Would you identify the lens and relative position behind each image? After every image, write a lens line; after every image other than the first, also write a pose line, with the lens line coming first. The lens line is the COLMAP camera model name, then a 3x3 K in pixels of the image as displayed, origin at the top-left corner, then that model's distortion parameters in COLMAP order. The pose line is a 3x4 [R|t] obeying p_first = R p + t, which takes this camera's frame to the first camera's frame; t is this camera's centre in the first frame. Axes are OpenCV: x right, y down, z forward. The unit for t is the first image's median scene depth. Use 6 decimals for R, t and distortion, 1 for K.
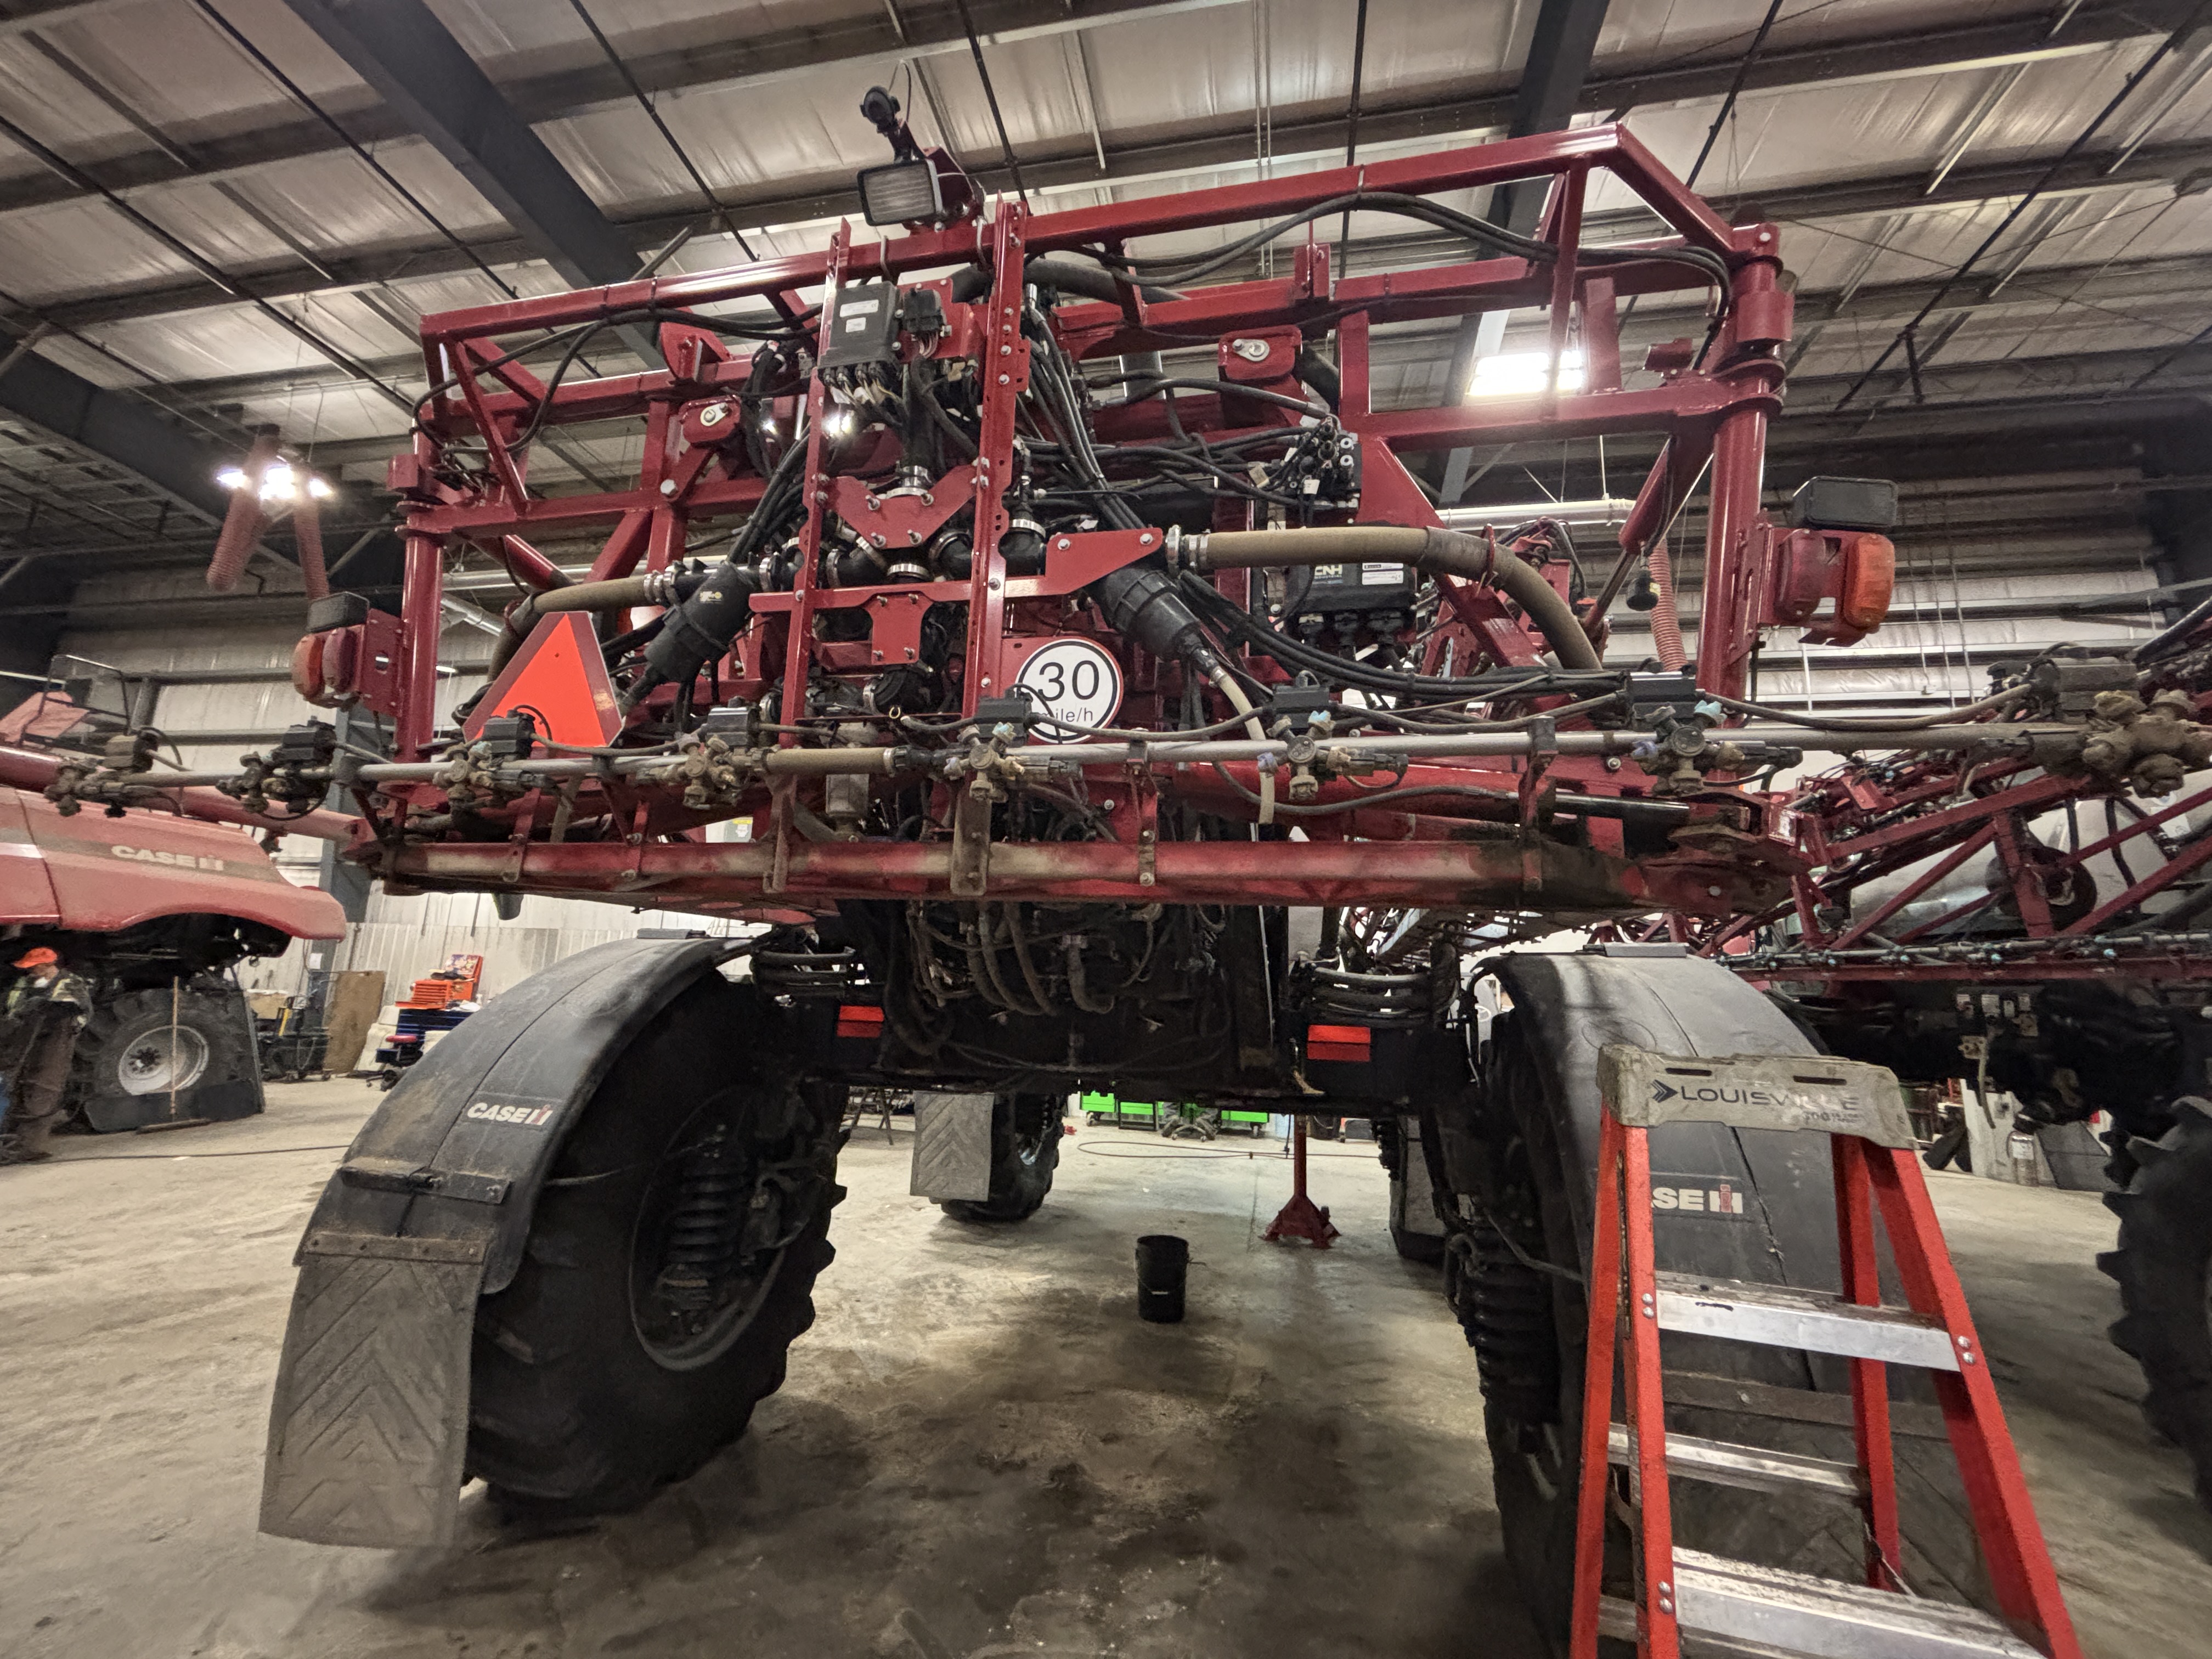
lens RADIAL K [[905.6, 0, 1106.0], [0, 905.6, 829.5], [0, 0, 1]] dist [-0.023017, -0.000101]
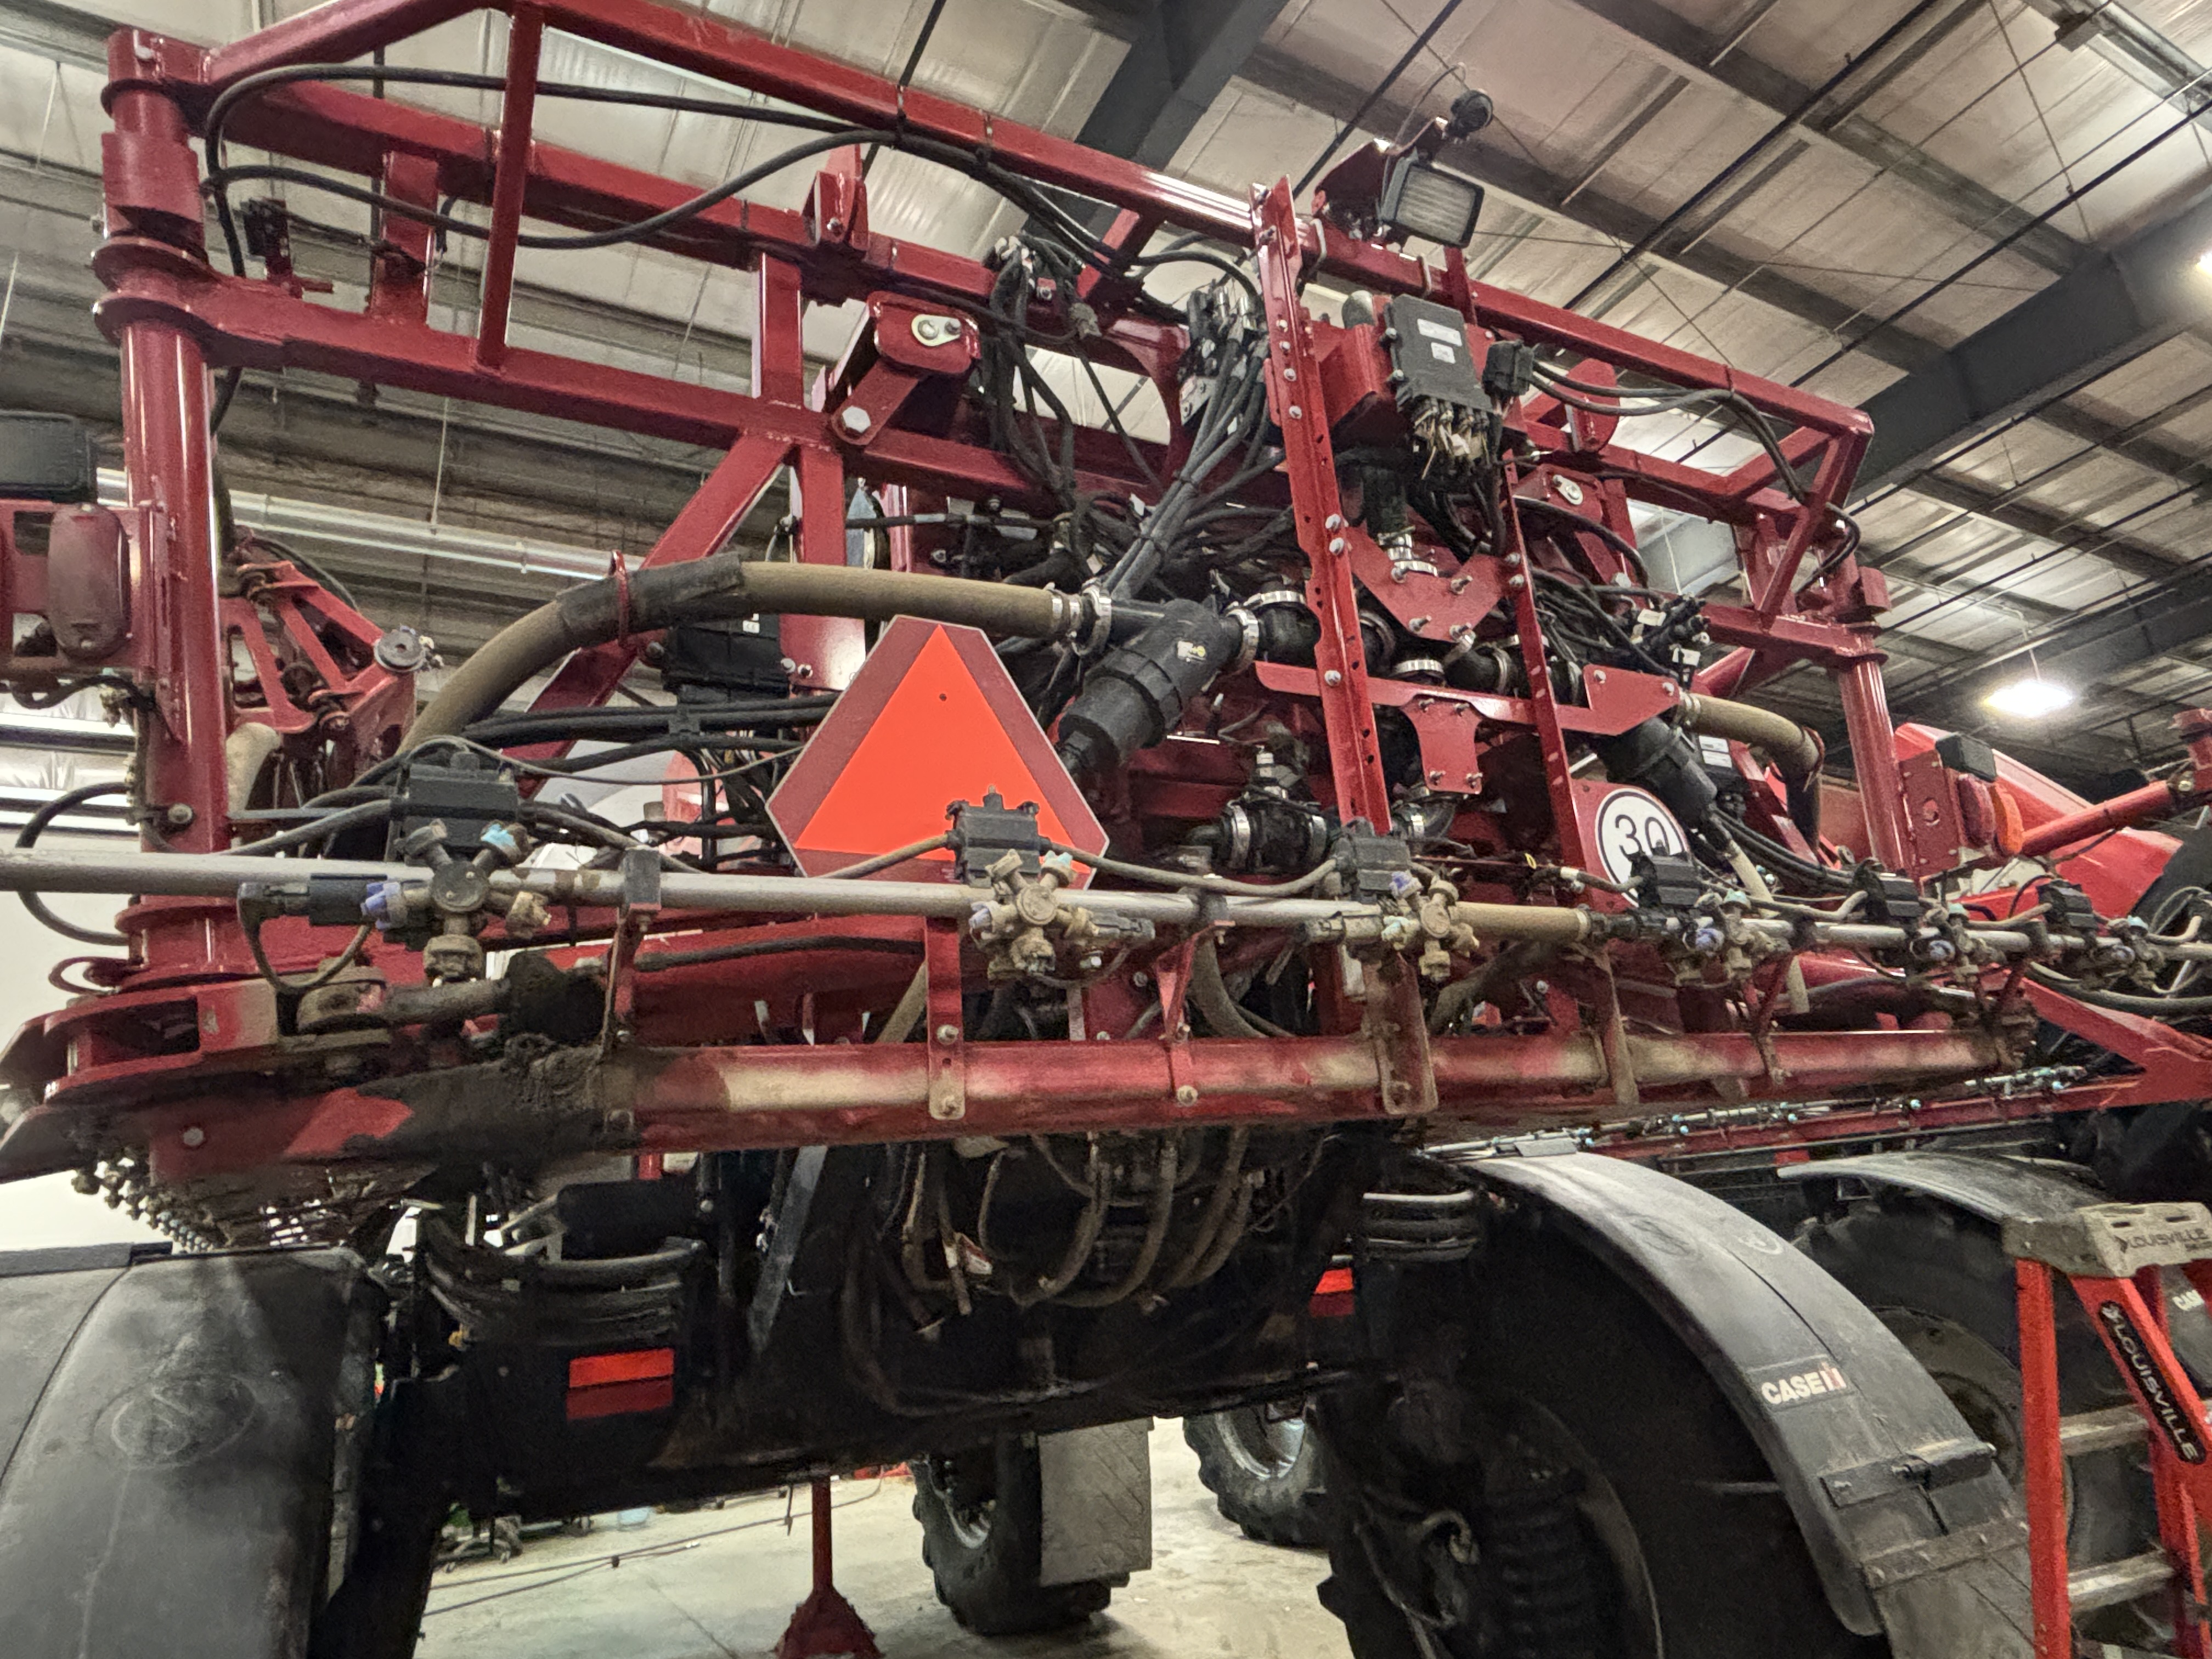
lens RADIAL K [[1295.4, 0, 1106.0], [0, 1295.4, 829.5], [0, 0, 1]] dist [0.031308, -0.046085]
pose [[0.776206, 0.087272, 0.624409, -0.372595], [-0.001234, 0.990582, -0.136917, -0.001884], [-0.630478, 0.105505, 0.769004, 0.119841]]
